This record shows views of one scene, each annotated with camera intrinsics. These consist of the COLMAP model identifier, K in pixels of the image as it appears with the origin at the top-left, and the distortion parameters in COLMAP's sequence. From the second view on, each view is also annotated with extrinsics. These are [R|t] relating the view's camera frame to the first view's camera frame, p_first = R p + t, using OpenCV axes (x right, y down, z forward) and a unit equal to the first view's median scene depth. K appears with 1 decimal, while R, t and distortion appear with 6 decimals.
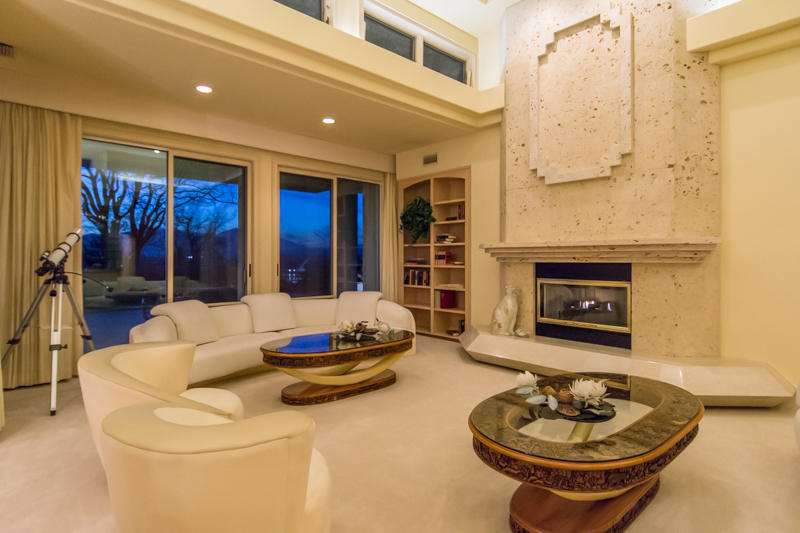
lens RADIAL K [[427.1, 0, 398.4], [0, 427.1, 256.8], [0, 0, 1]] dist [-0.000067, -0.000560]
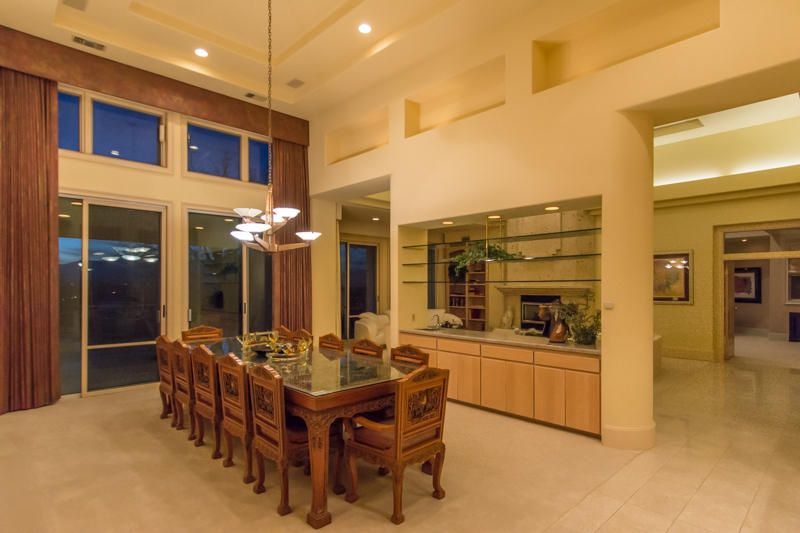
lens RADIAL K [[422.8, 0, 403.5], [0, 422.8, 289.0], [0, 0, 1]] dist [0.001985, 0.000323]
pose [[0.999496, -0.002642, 0.031642, -0.344648], [0.002156, 0.999879, 0.015389, -0.051115], [-0.031679, -0.015313, 0.999381, -1.130011]]
